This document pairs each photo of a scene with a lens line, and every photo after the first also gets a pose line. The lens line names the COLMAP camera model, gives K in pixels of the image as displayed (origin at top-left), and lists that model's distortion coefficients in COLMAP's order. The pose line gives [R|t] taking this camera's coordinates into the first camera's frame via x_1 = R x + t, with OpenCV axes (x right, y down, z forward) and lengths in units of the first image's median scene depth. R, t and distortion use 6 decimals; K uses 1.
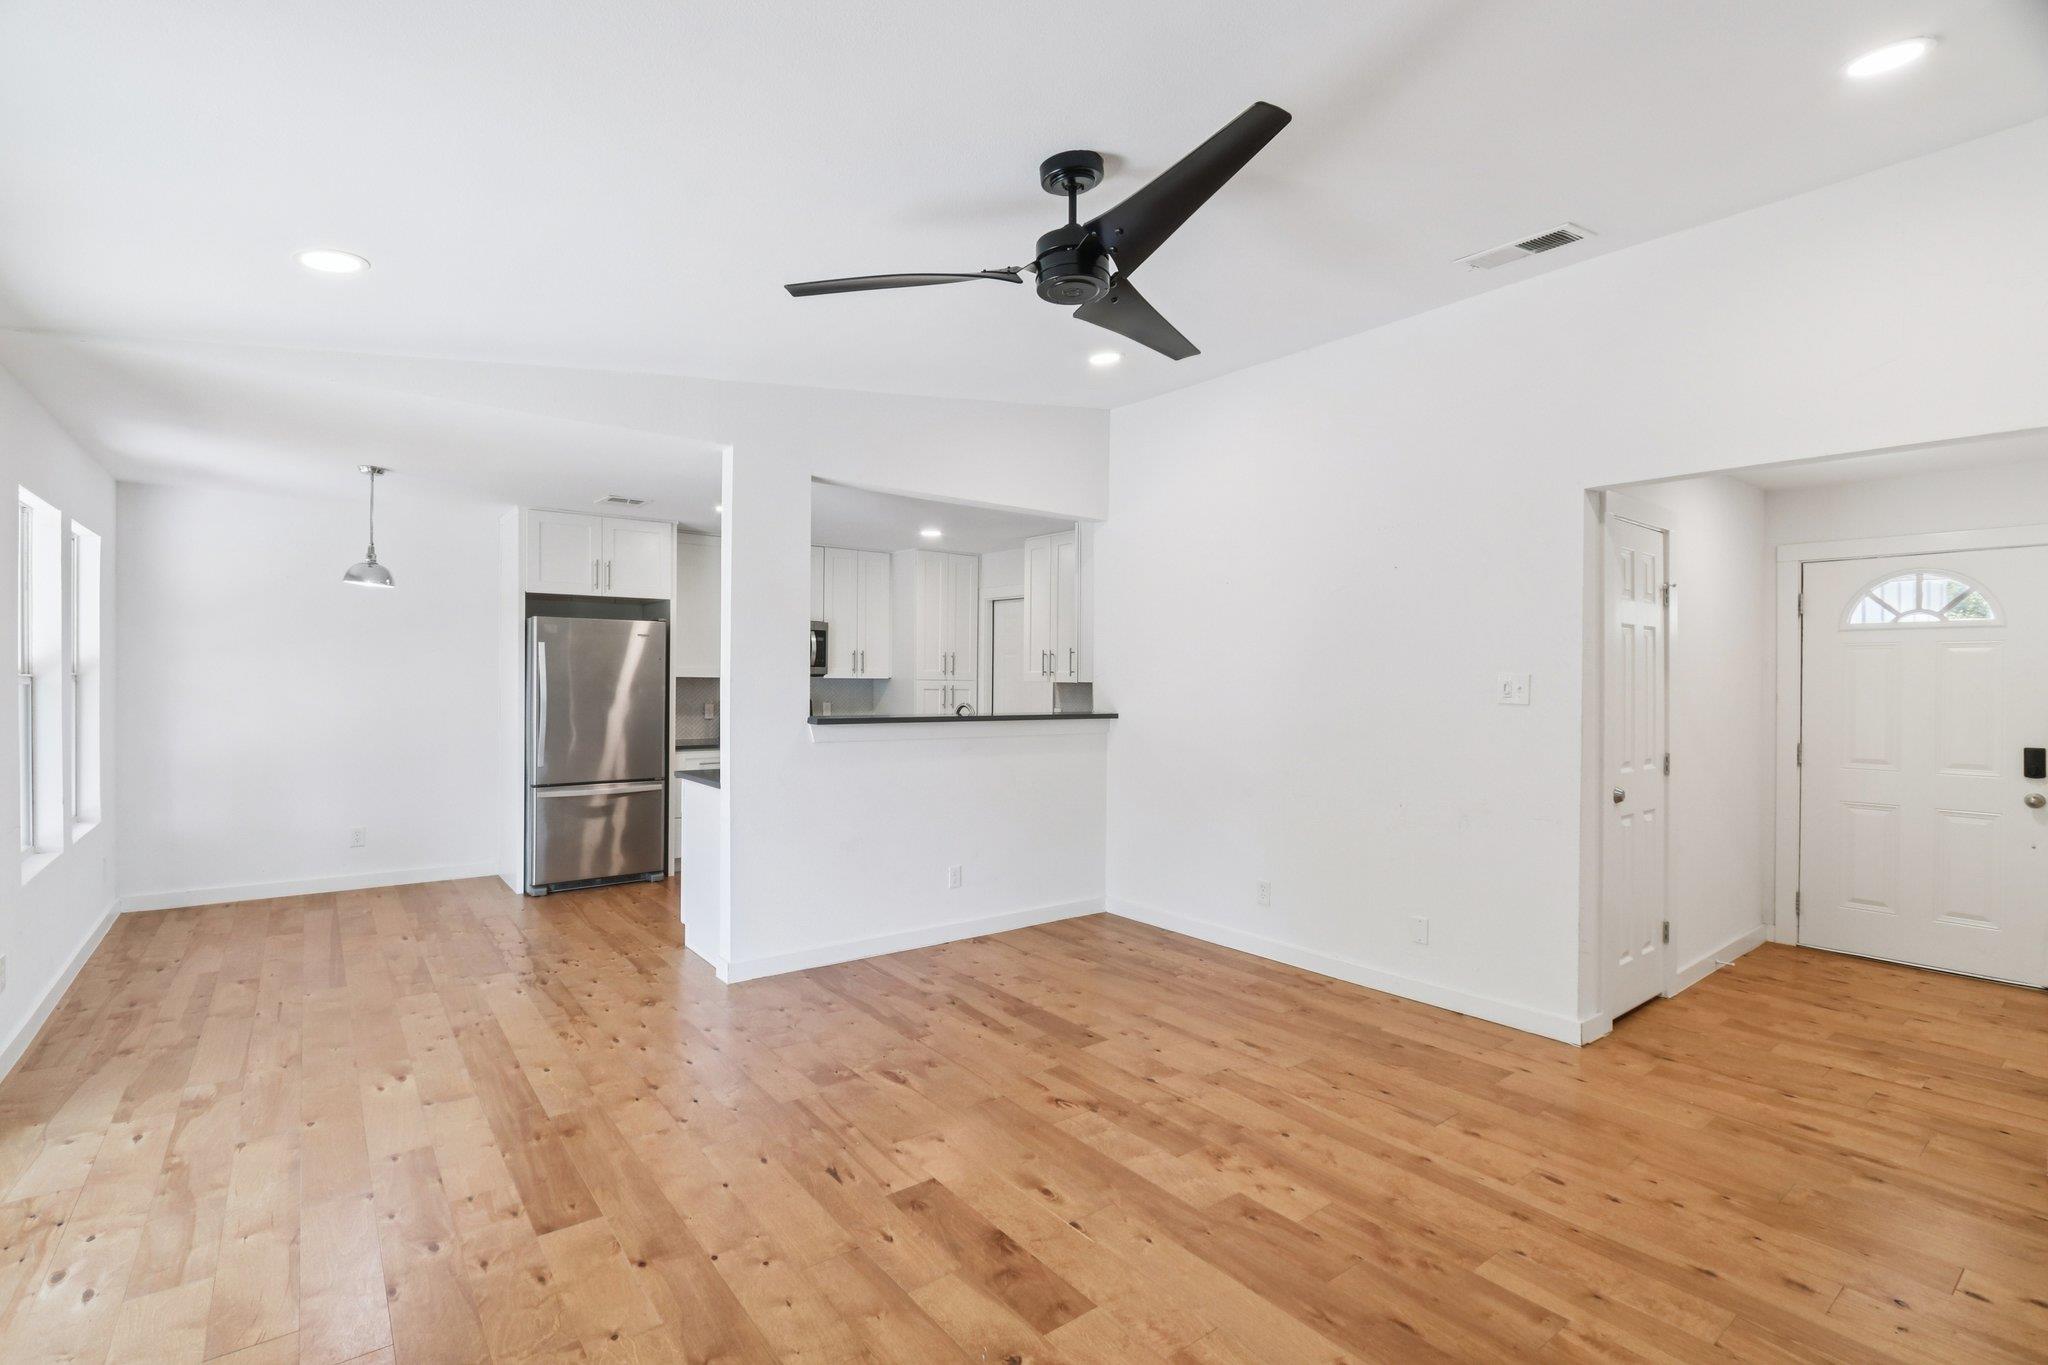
lens RADIAL K [[940.8, 0, 985.4], [0, 940.8, 686.2], [0, 0, 1]] dist [-0.019945, 0.001827]
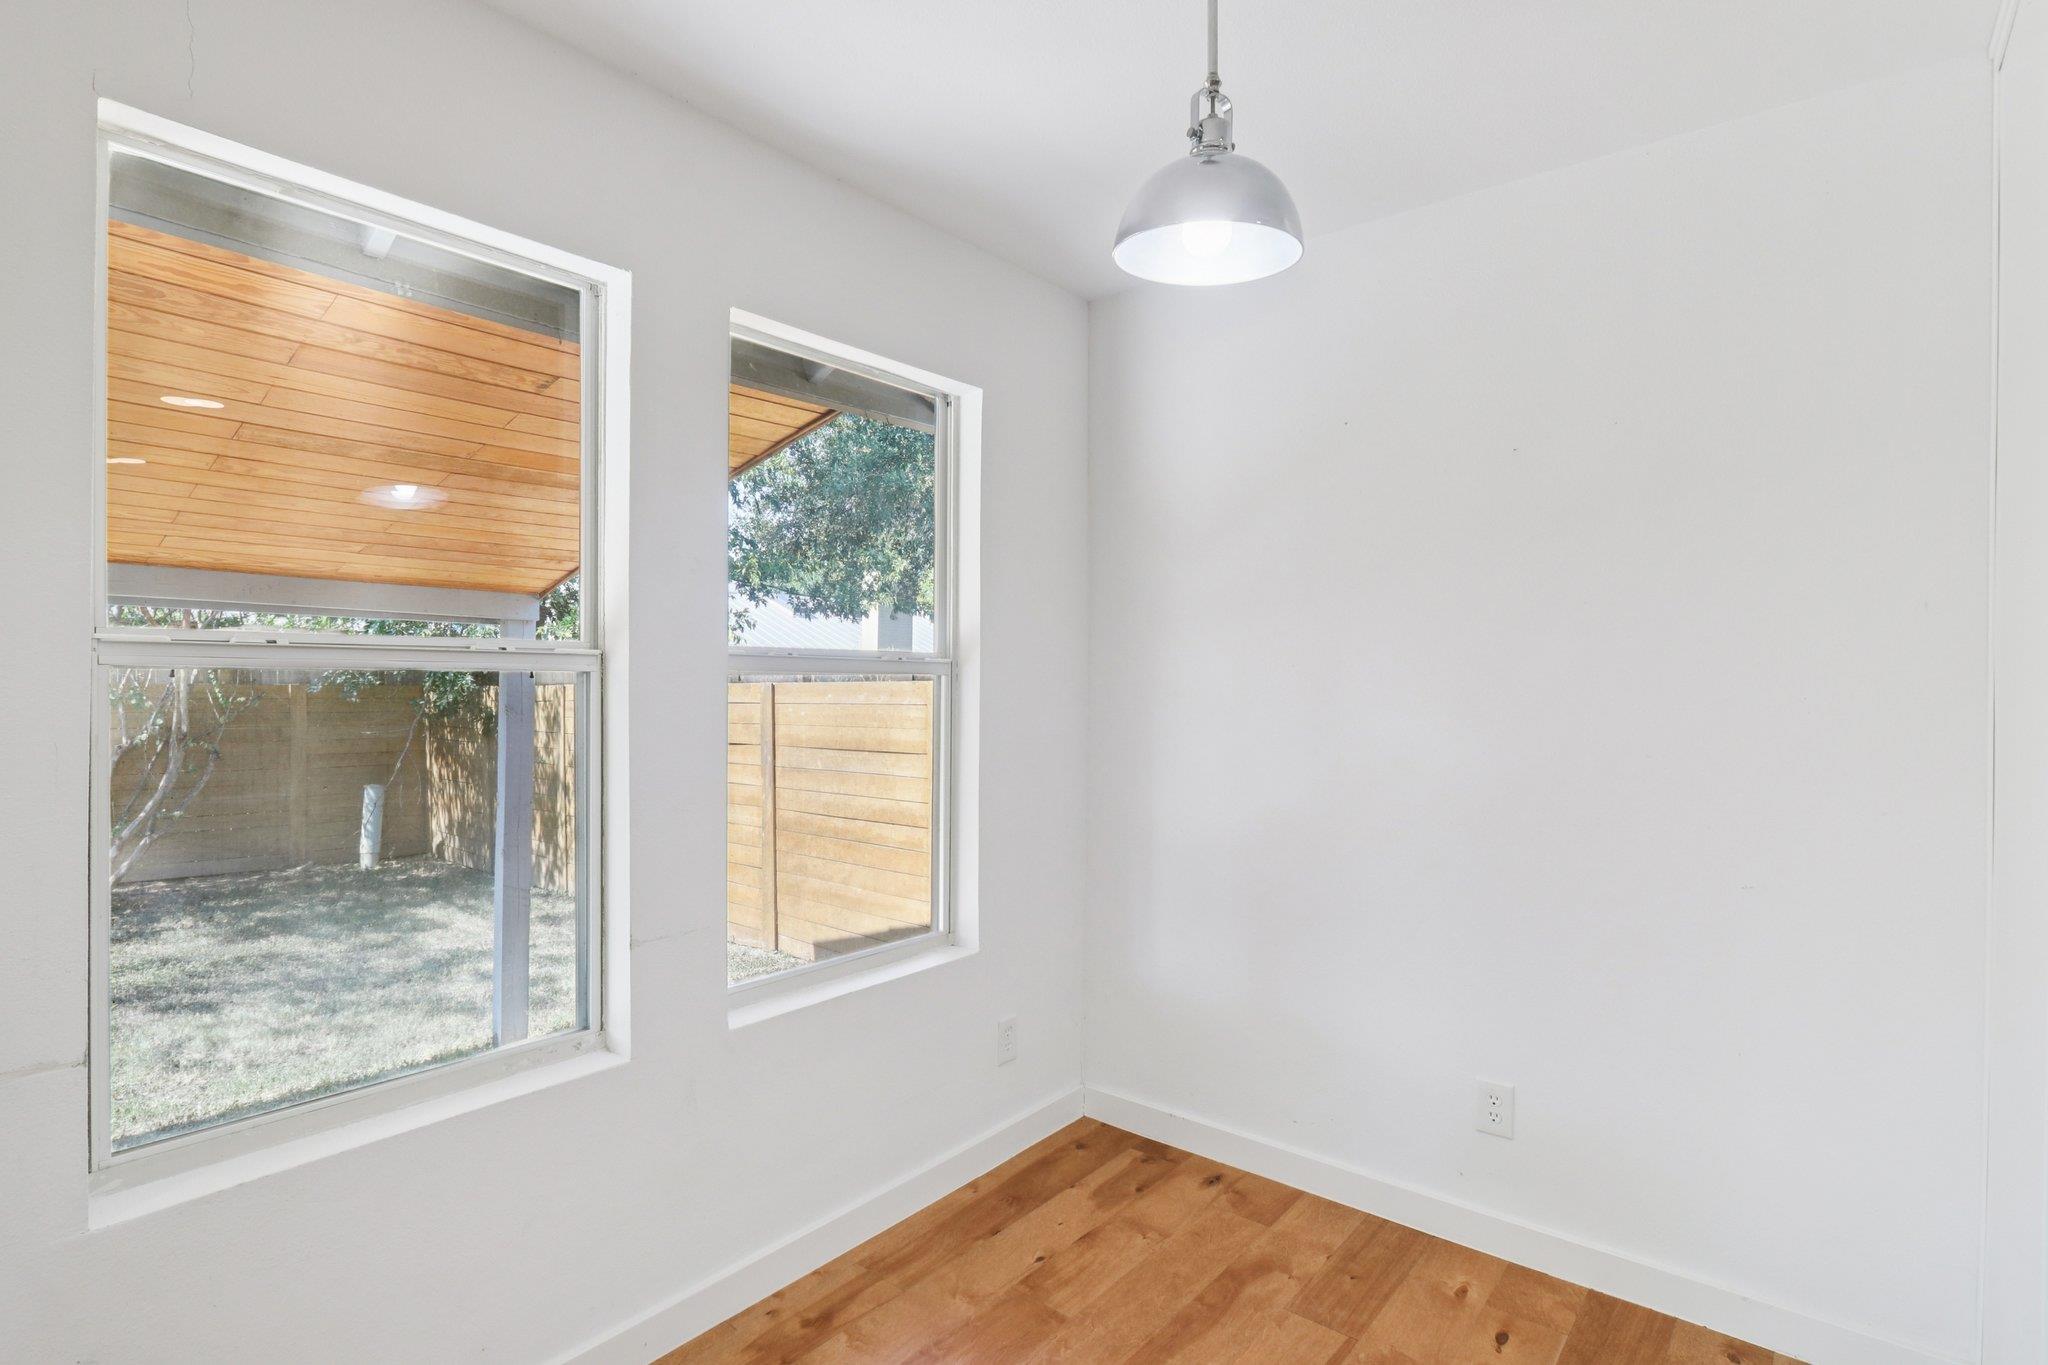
lens RADIAL K [[982.4, 0, 1002.2], [0, 982.4, 704.8], [0, 0, 1]] dist [-0.014020, -0.002064]
pose [[0.235498, 0.006851, -0.971851, -0.504493], [-0.018762, 0.999821, 0.002502, 0.010967], [0.971694, 0.017645, 0.235584, 1.038068]]
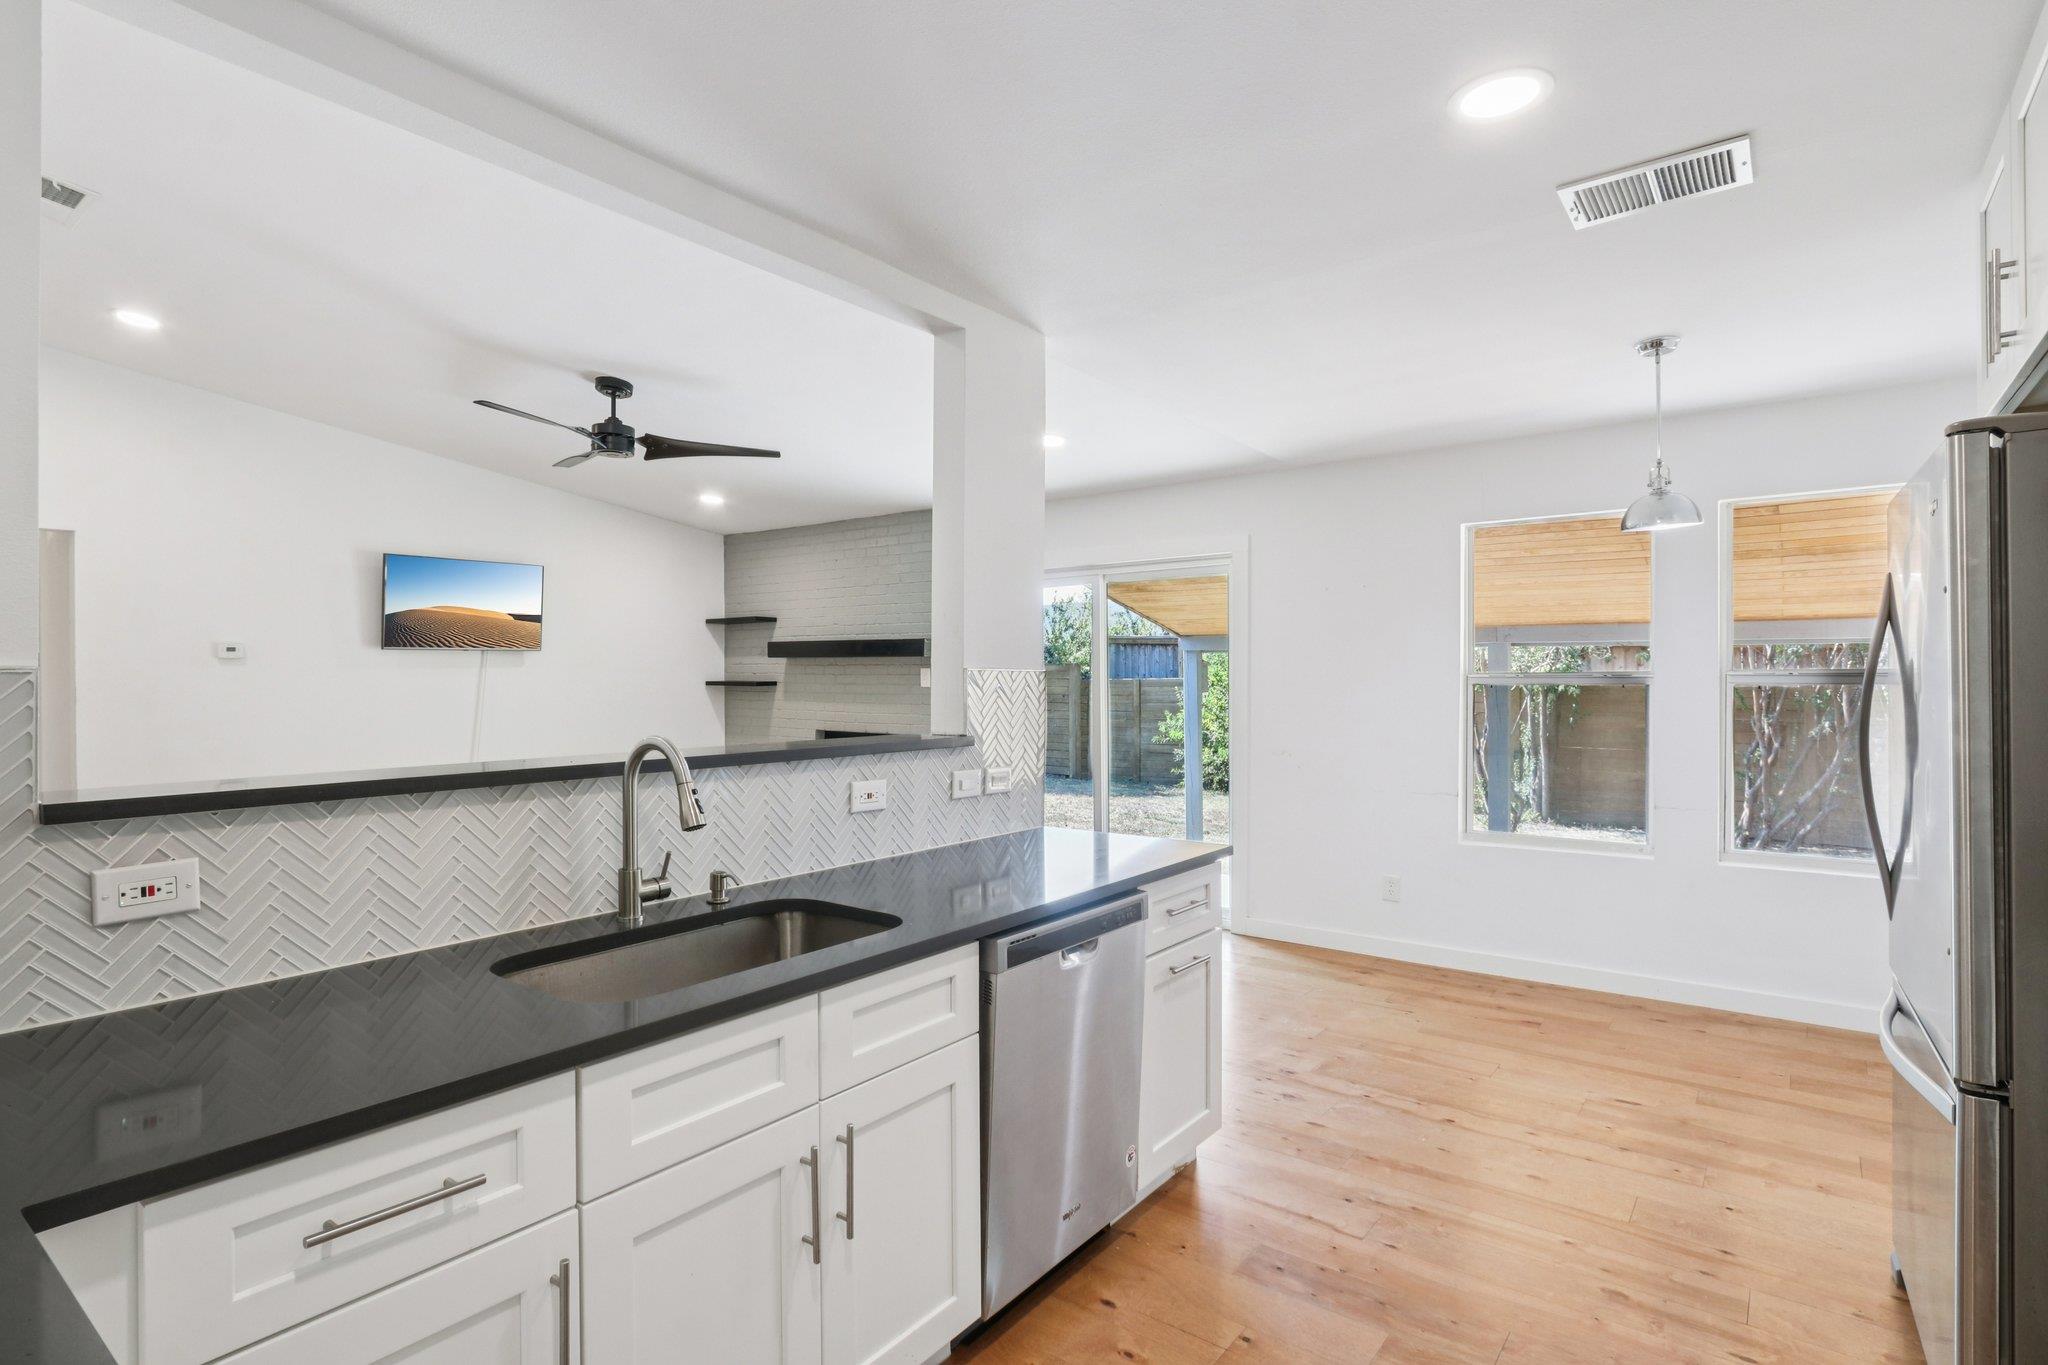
lens RADIAL K [[1020.8, 0, 1000.5], [0, 1020.8, 681.8], [0, 0, 1]] dist [-0.015687, 0.002149]
pose [[-0.962198, -0.006930, -0.272262, -0.054058], [-0.009574, 0.999919, 0.008385, -0.007630], [0.272182, 0.010675, -0.962187, 1.785632]]
